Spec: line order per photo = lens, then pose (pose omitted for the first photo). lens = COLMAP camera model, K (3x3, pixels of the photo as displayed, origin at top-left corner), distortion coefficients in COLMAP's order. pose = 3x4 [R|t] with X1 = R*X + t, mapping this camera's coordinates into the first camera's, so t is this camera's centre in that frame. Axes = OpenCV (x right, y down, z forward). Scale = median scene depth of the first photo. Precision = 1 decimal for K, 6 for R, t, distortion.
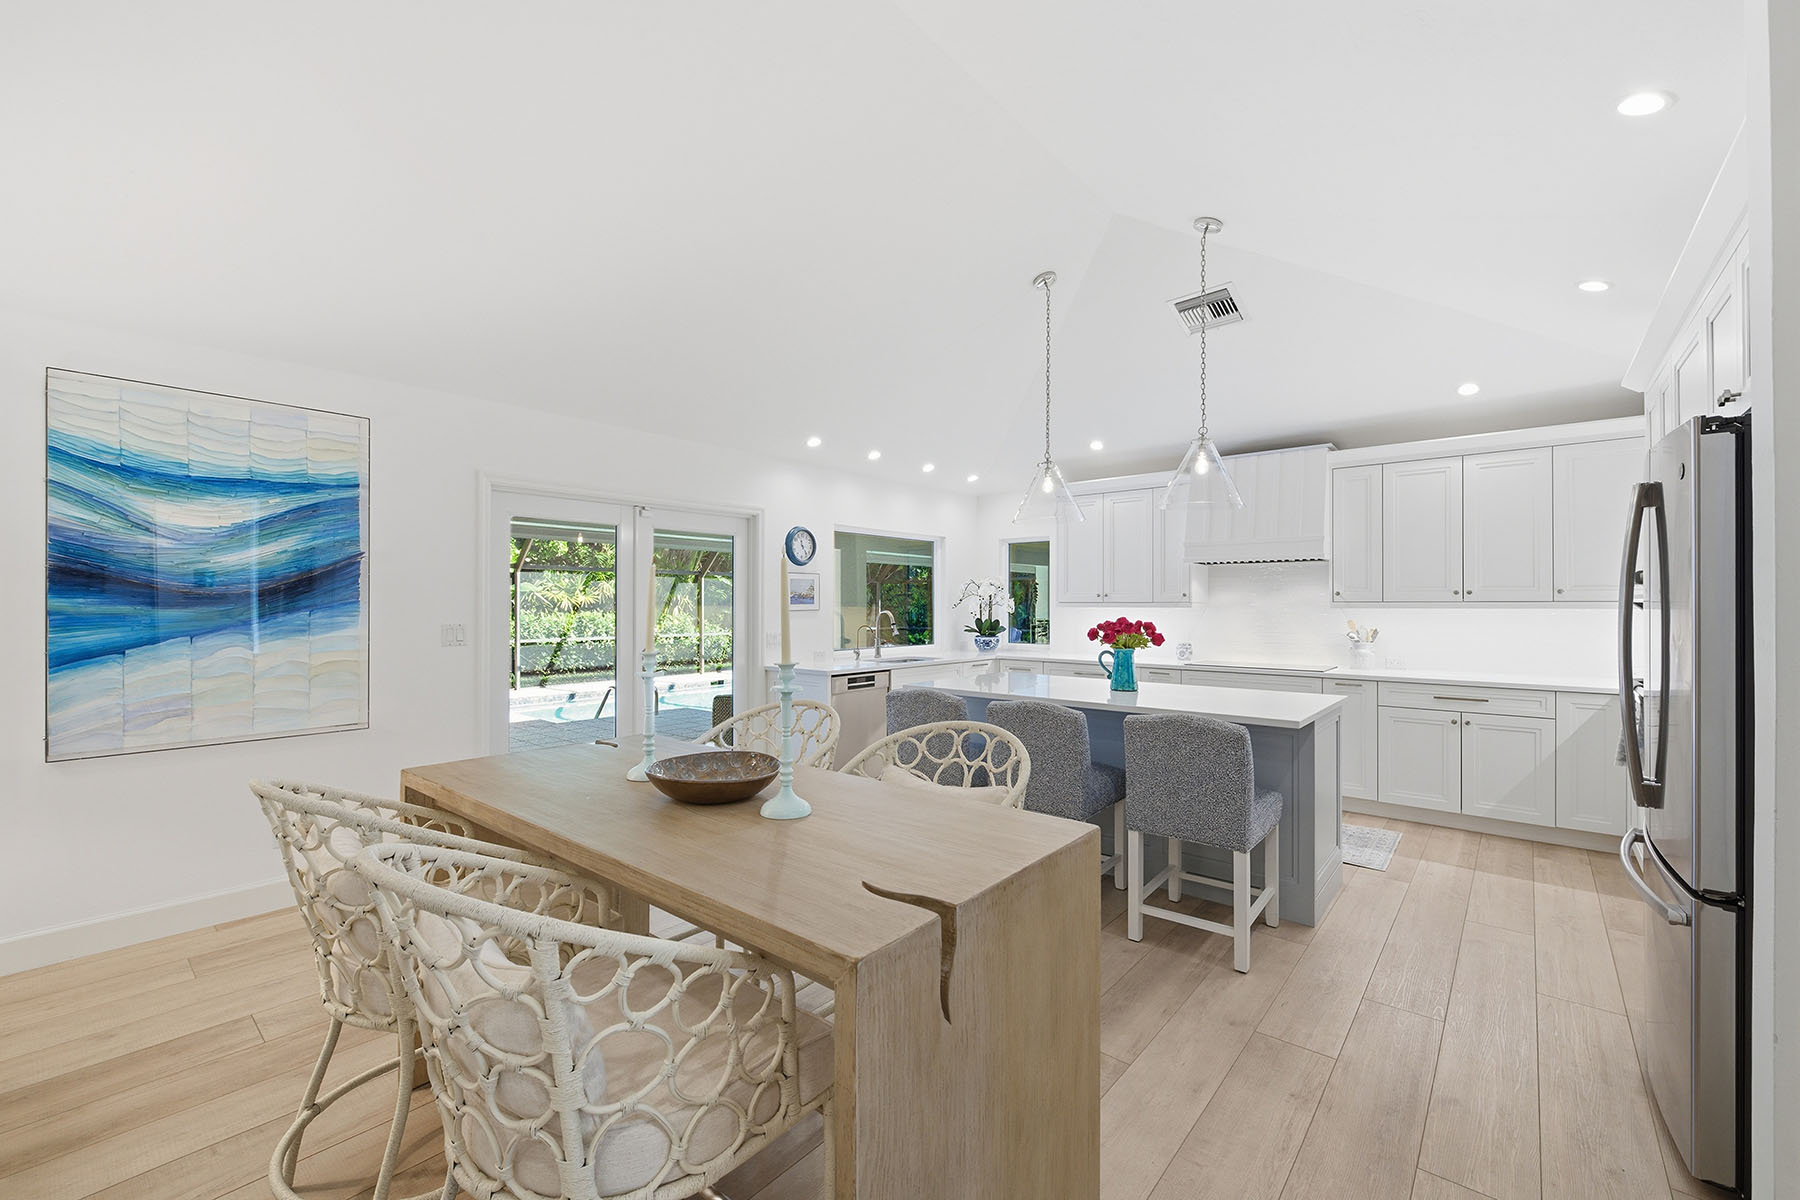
lens RADIAL K [[747.4, 0, 900.0], [0, 747.4, 600.0], [0, 0, 1]] dist [0.000023, 0.000000]
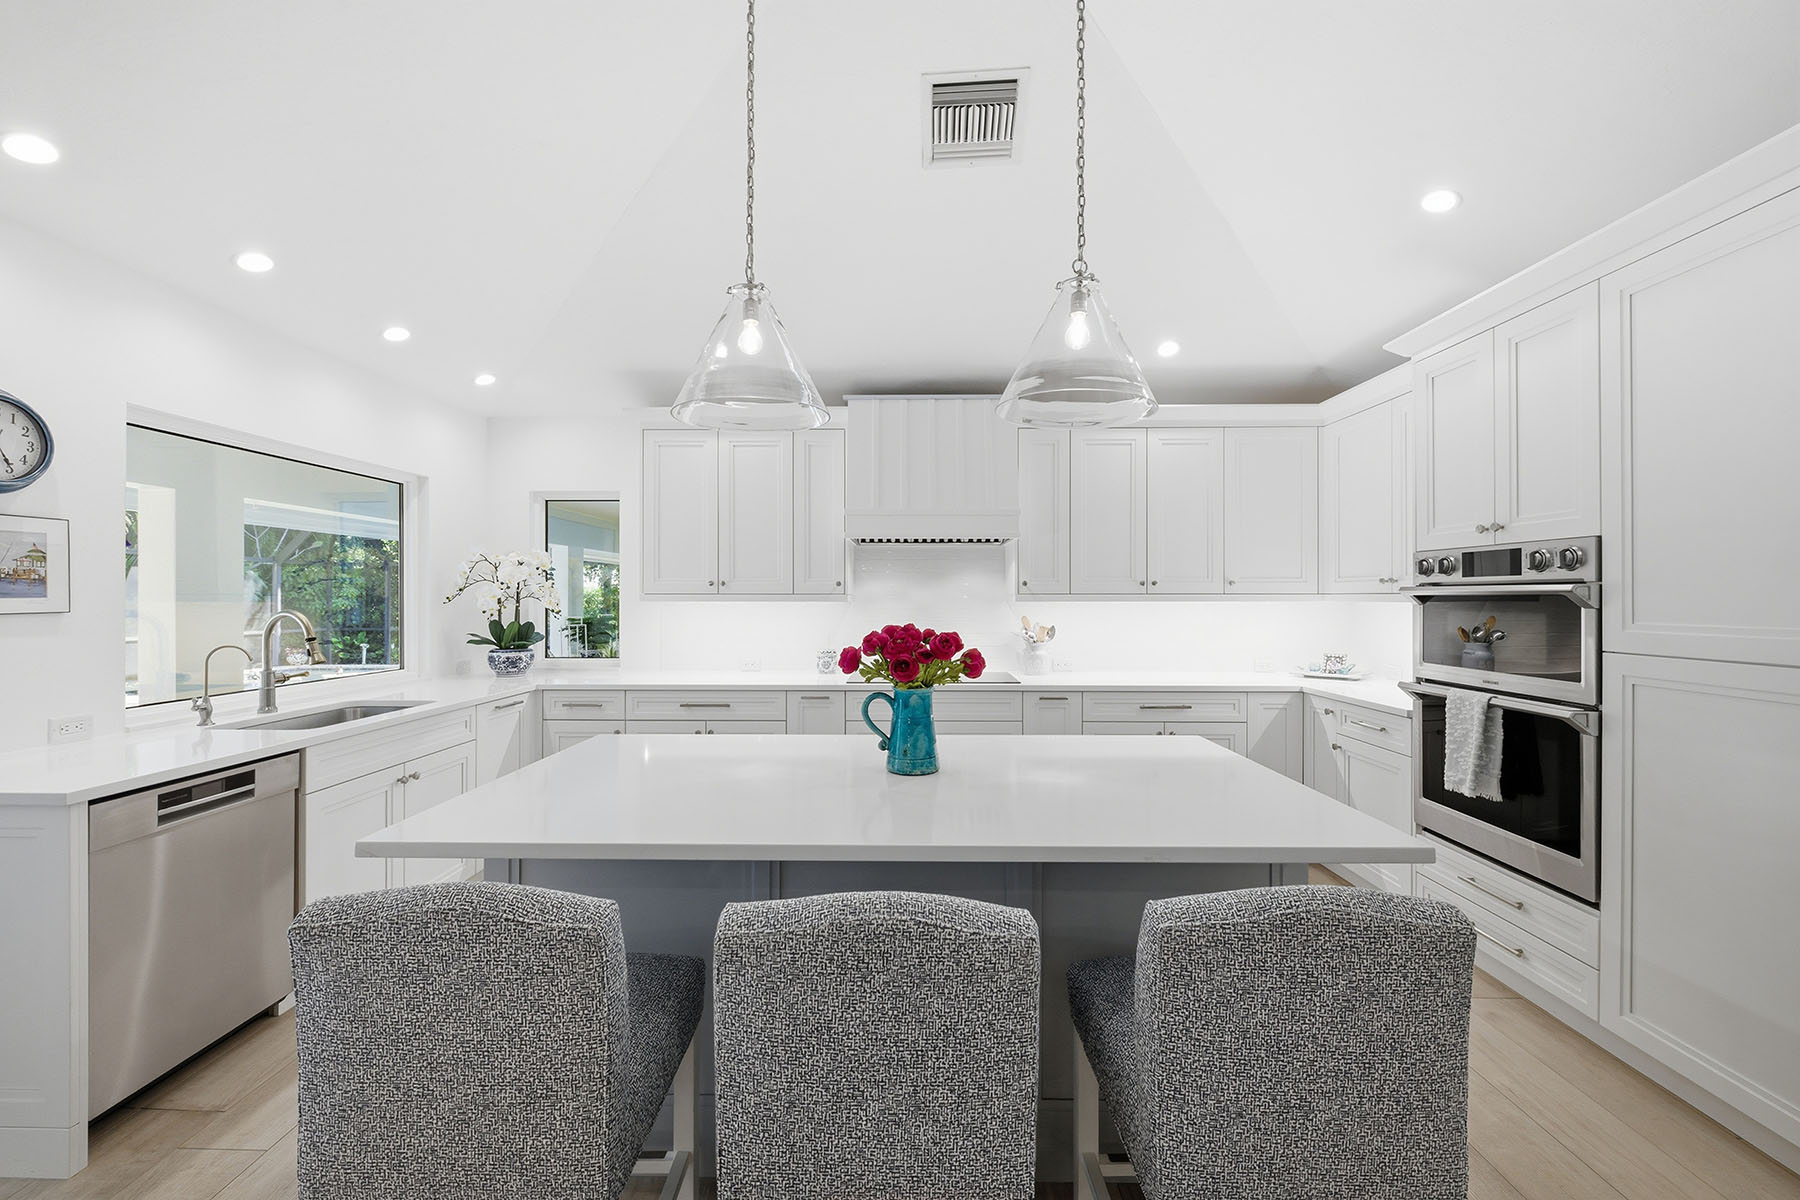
lens RADIAL K [[714.9, 0, 894.1], [0, 714.9, 595.7], [0, 0, 1]] dist [-0.000587, -0.000429]
pose [[0.775921, -0.000252, 0.630831, -0.007730], [-0.003597, 0.999982, 0.004824, 0.001228], [-0.630820, -0.006012, 0.775906, 0.432004]]
